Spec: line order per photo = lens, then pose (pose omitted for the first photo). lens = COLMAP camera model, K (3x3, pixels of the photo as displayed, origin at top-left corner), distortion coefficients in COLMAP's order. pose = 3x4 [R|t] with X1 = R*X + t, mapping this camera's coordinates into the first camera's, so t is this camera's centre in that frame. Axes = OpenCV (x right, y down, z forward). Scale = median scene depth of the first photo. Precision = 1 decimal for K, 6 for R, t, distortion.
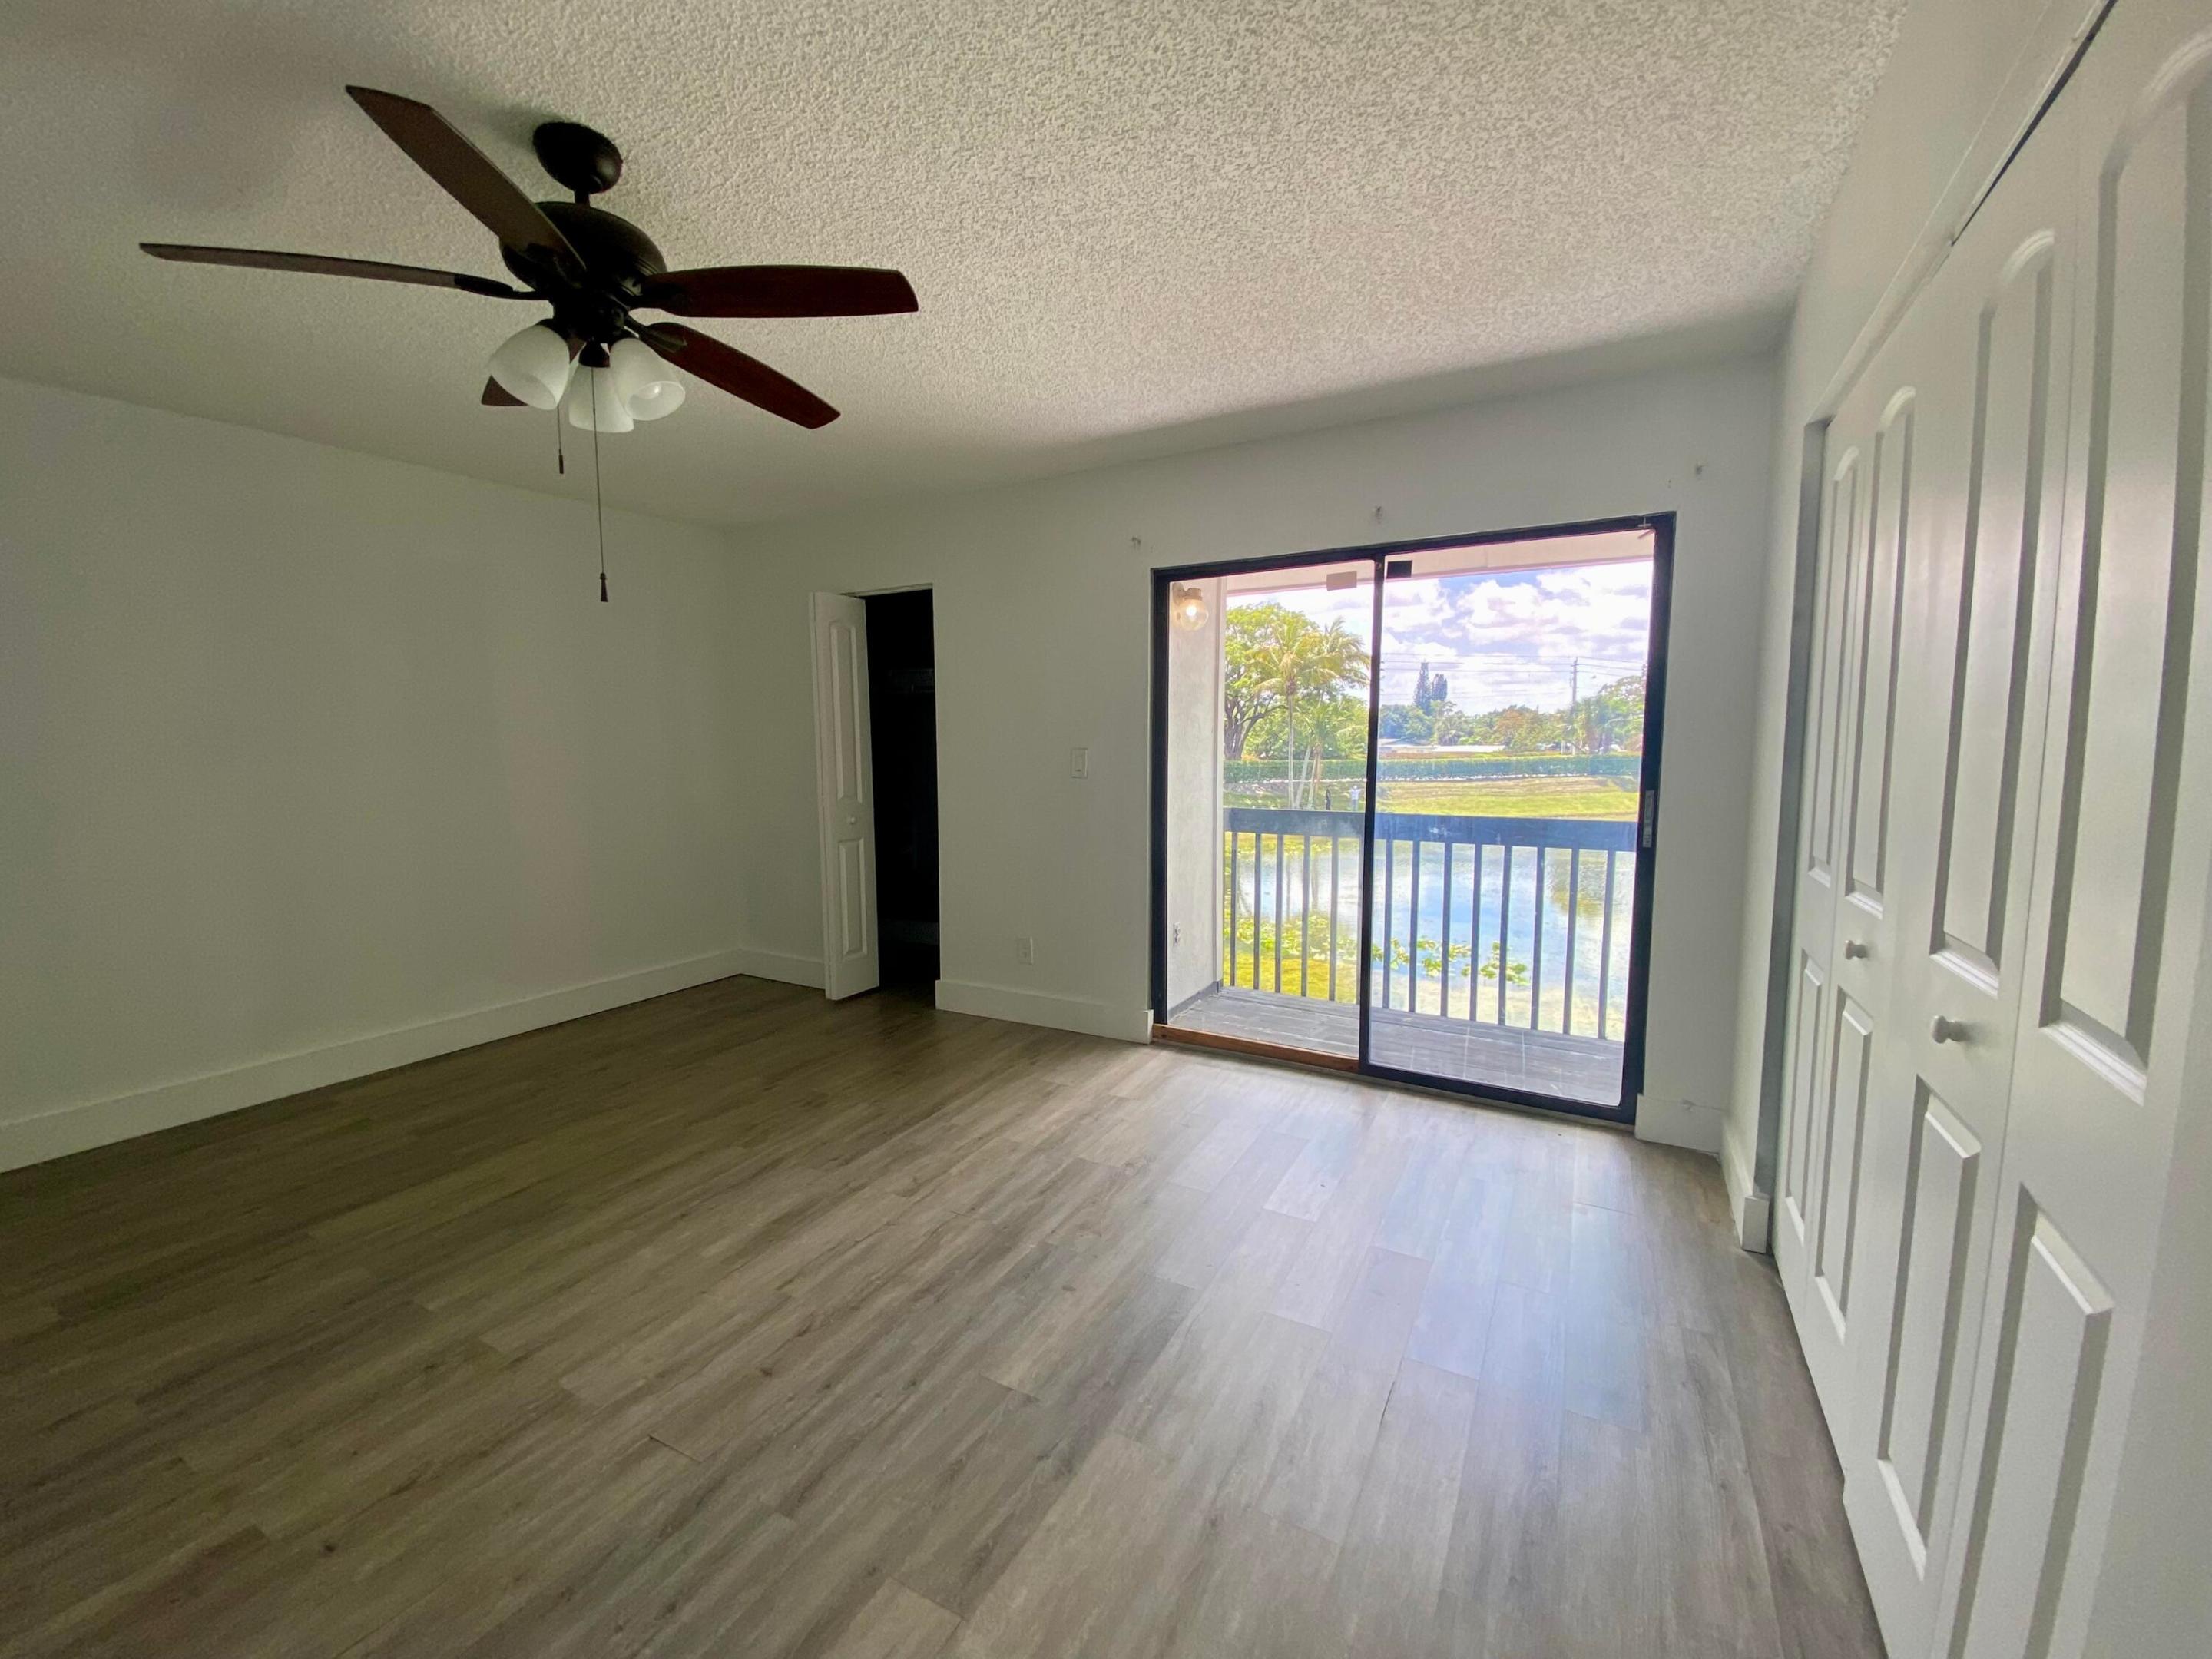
lens RADIAL K [[877.8, 0, 1147.2], [0, 877.8, 823.2], [0, 0, 1]] dist [0.011730, -0.000263]
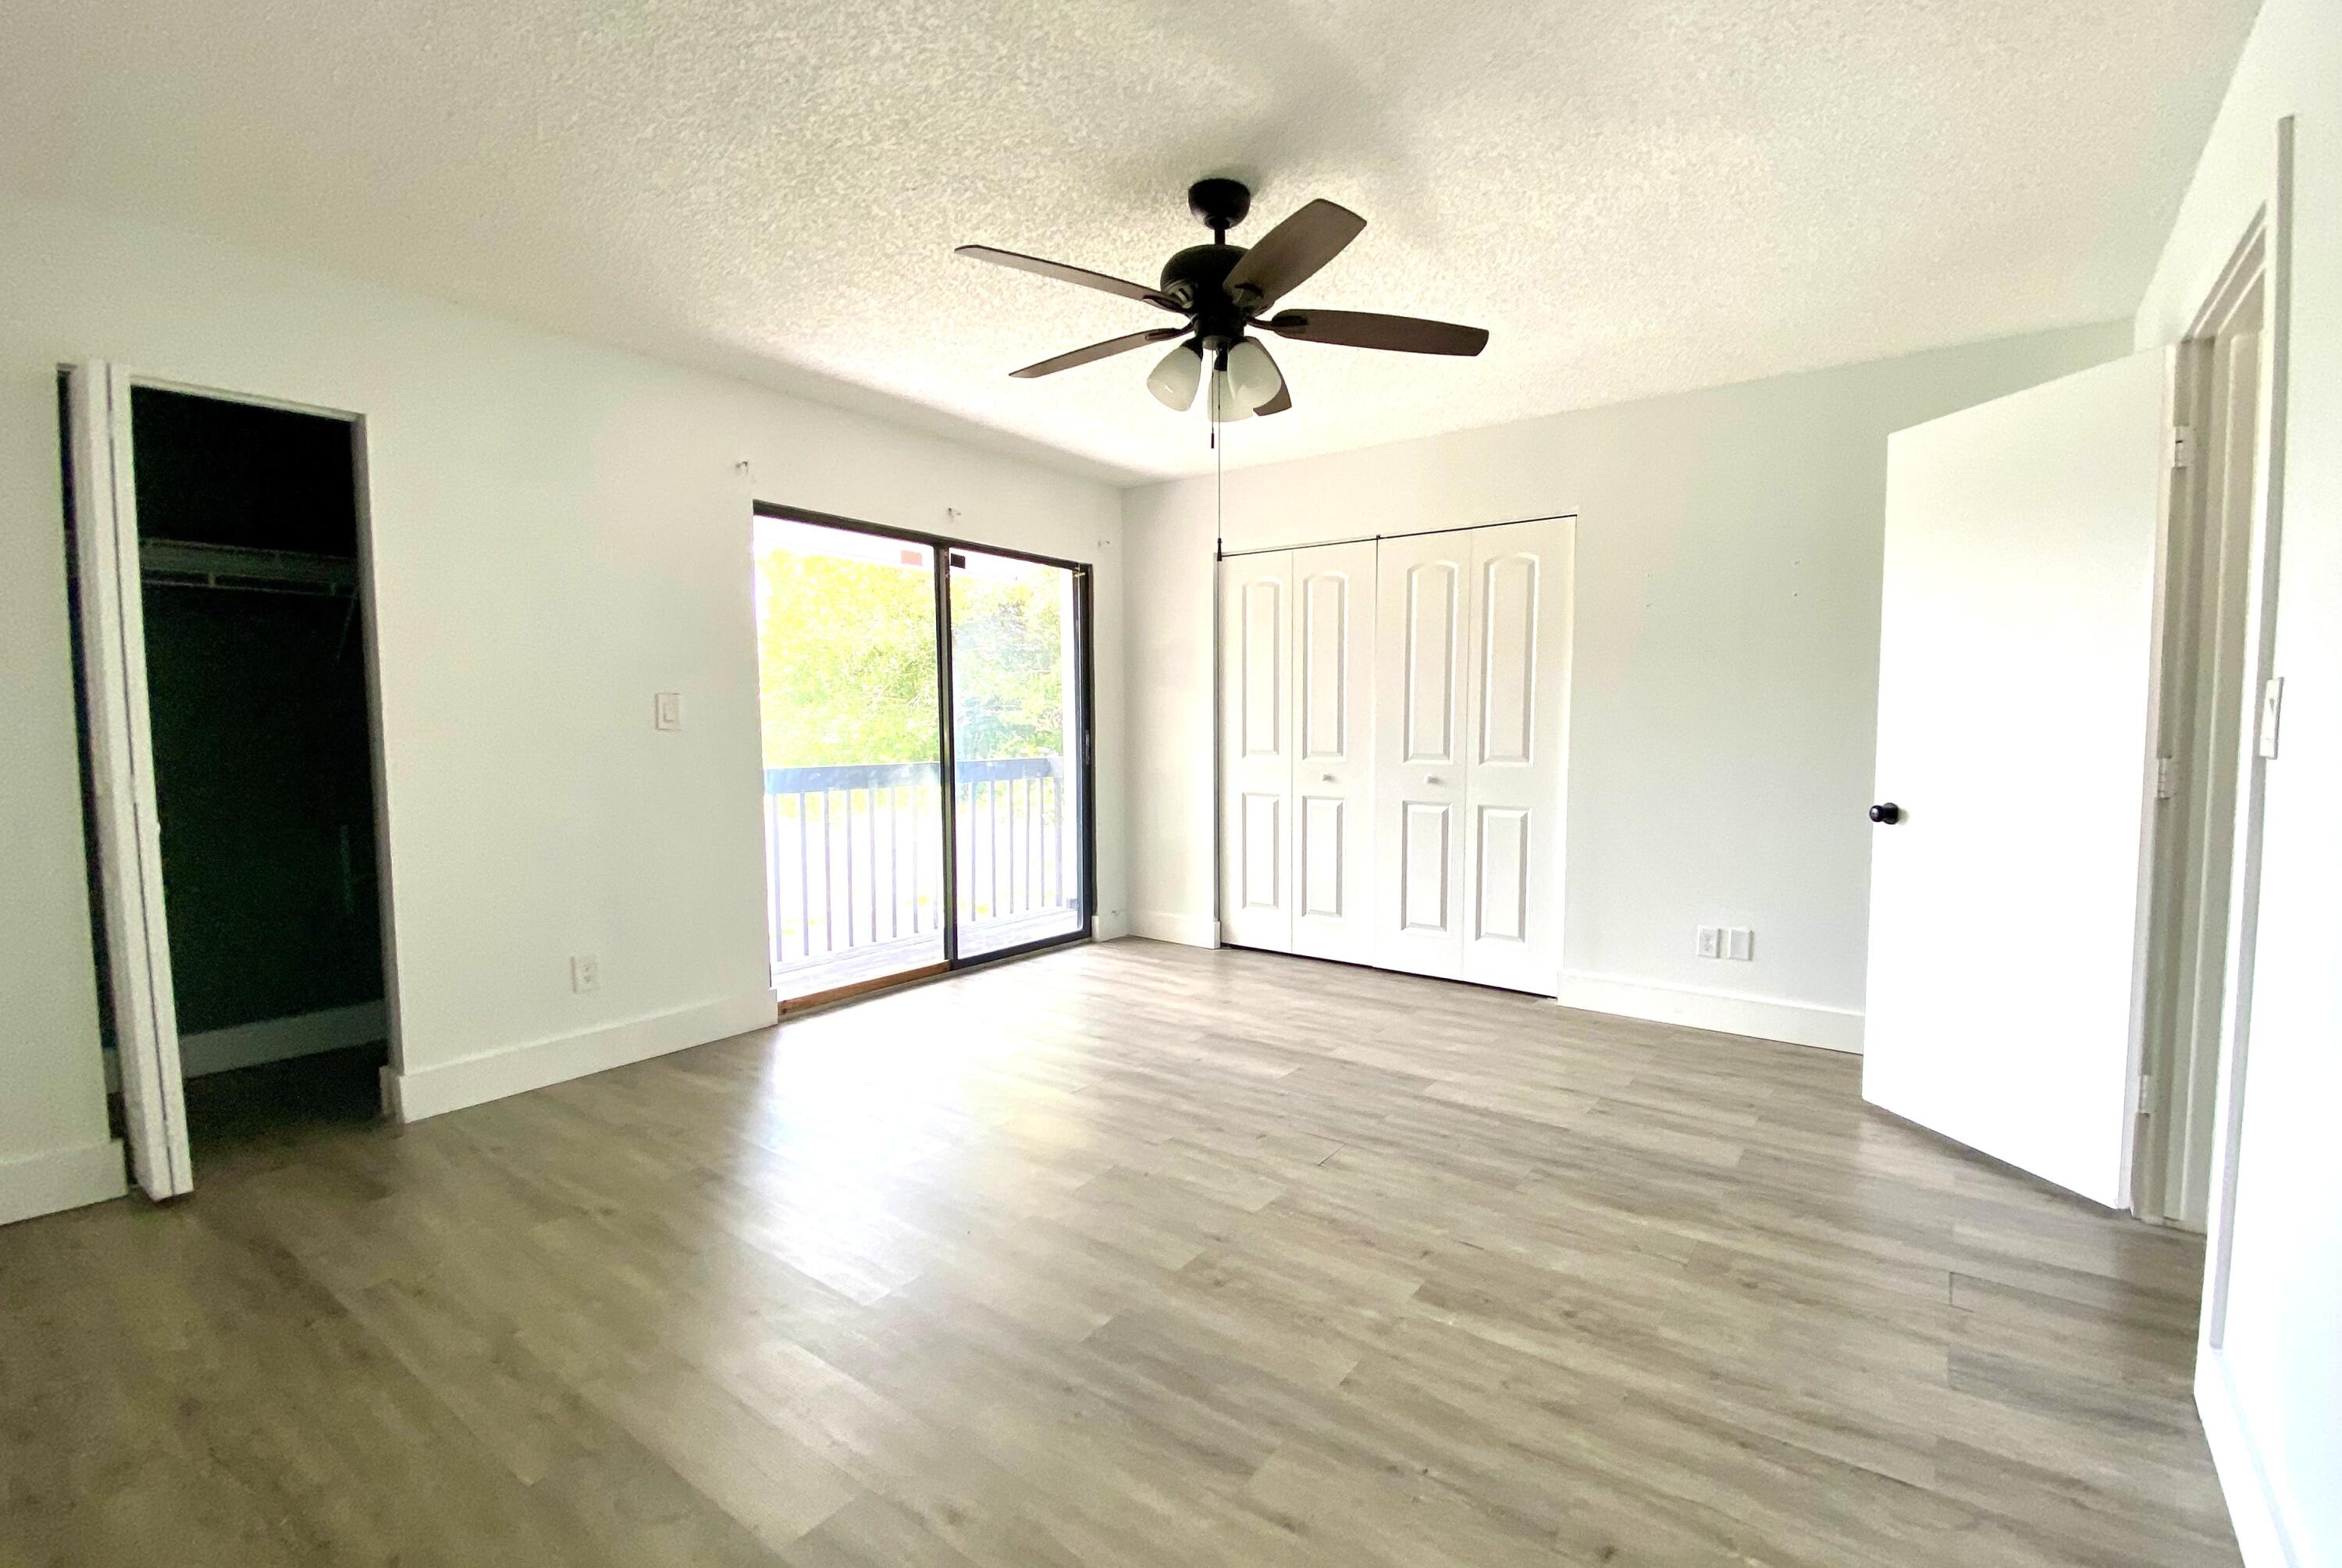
lens RADIAL K [[978.6, 0, 1171.0], [0, 978.6, 784.0], [0, 0, 1]] dist [0.001459, 0.000035]
pose [[0.181543, -0.058706, 0.981629, -1.199559], [0.103367, 0.993826, 0.040319, 0.009384], [-0.977935, 0.094148, 0.186490, 0.514131]]
